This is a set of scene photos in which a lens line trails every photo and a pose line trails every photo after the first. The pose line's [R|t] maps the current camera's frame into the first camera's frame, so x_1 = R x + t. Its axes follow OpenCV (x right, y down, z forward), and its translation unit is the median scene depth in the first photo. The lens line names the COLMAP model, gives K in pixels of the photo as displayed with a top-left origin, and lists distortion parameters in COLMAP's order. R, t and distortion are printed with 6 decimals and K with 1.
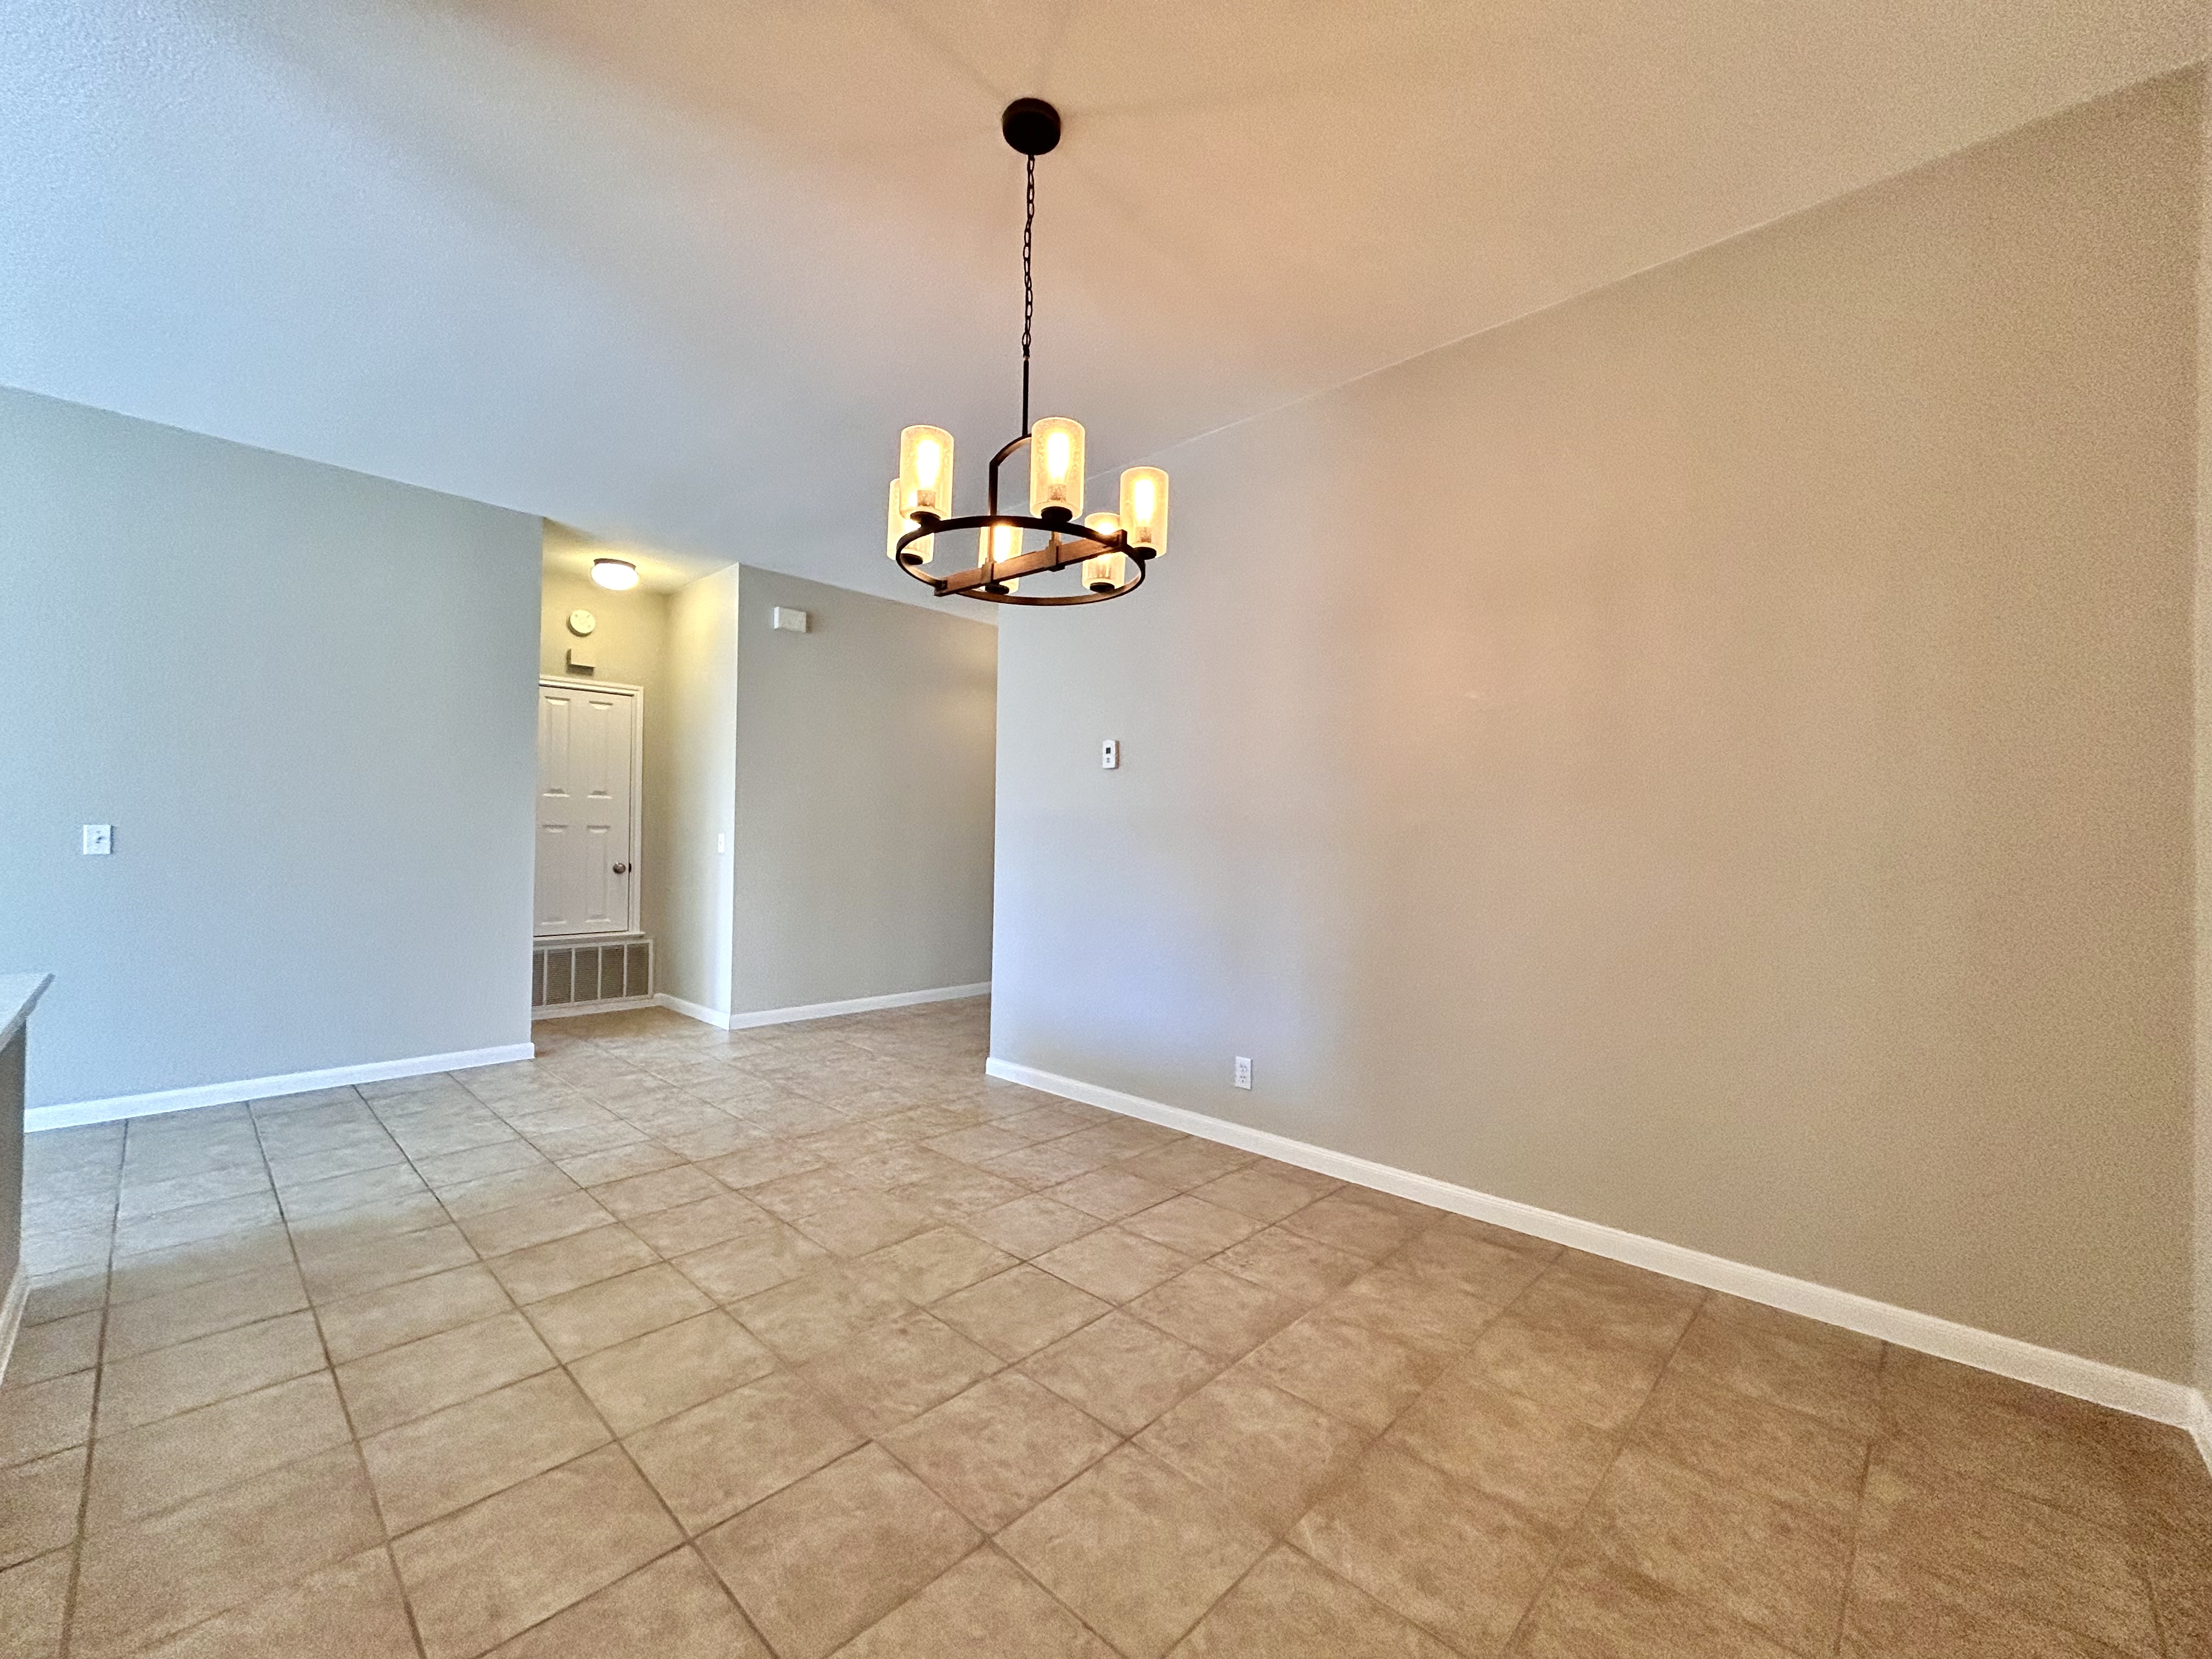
lens RADIAL K [[895.1, 0, 1100.6], [0, 895.1, 824.9], [0, 0, 1]] dist [0.001795, 0.000106]
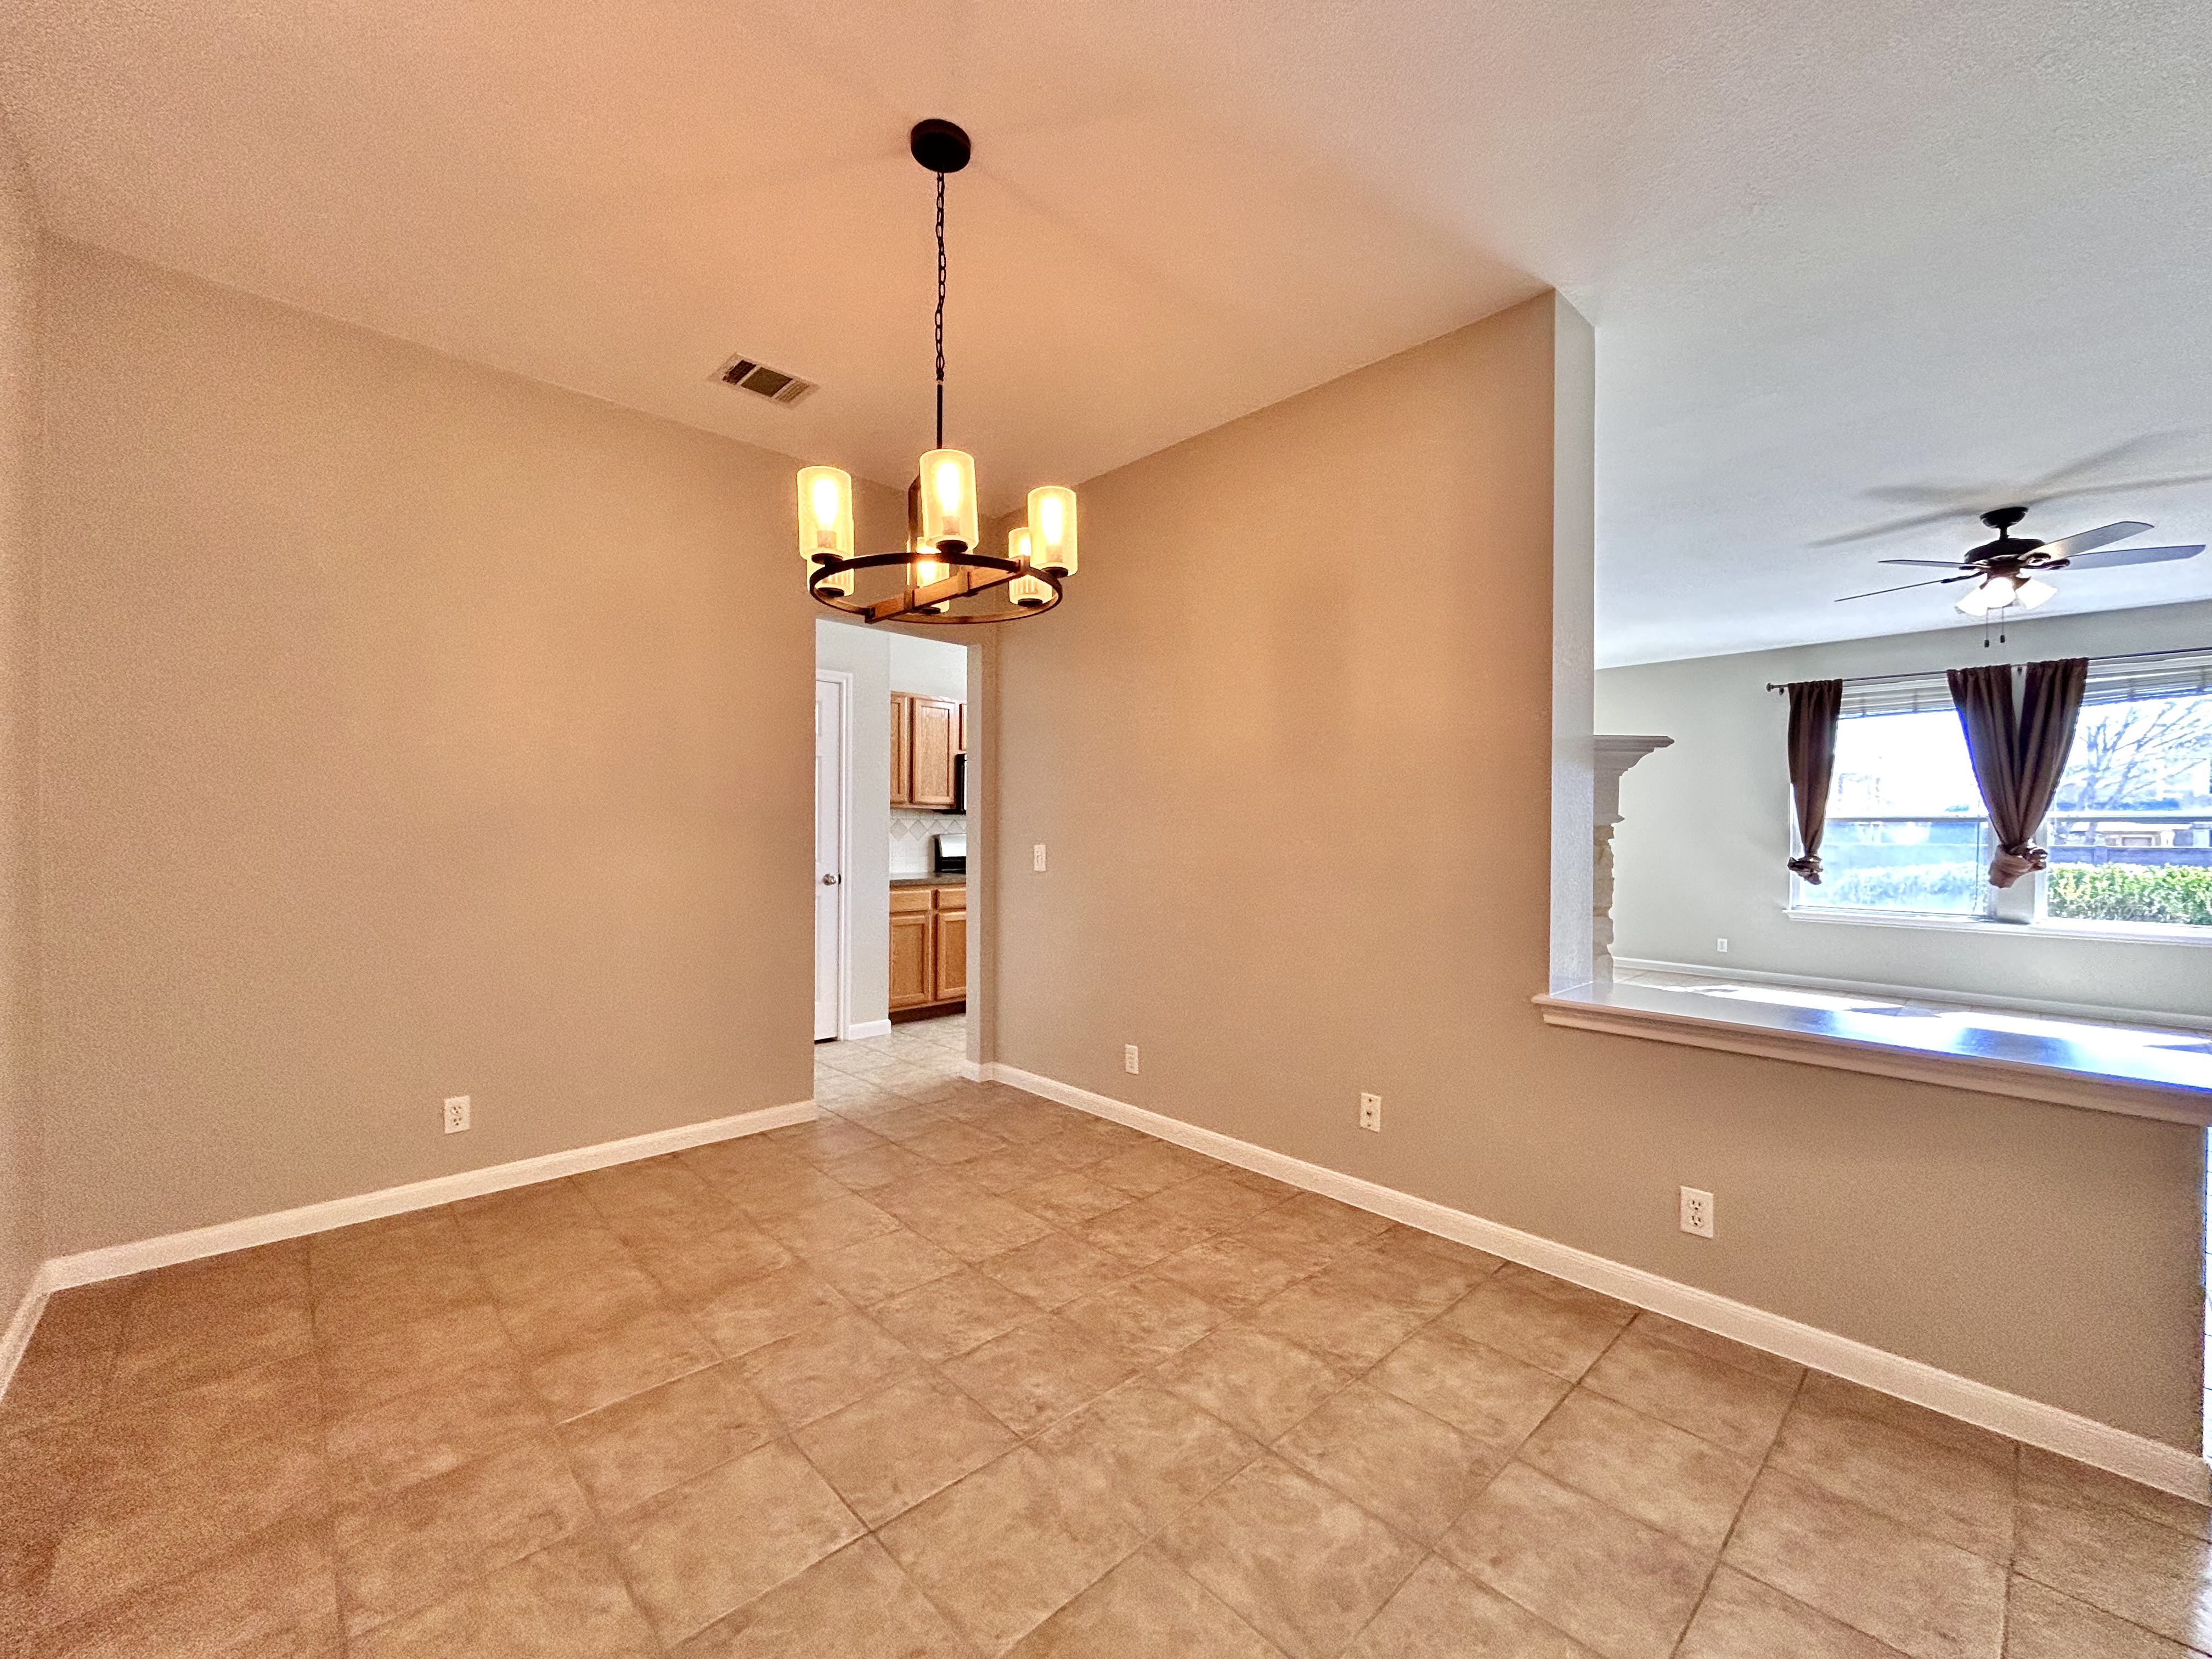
lens RADIAL K [[895.1, 0, 1105.7], [0, 895.1, 832.7], [0, 0, 1]] dist [0.001795, 0.000106]
pose [[-0.998461, -0.022634, 0.050627, -0.324392], [-0.023123, 0.999691, -0.009098, -0.015358], [-0.050406, -0.010255, -0.998676, 1.945117]]
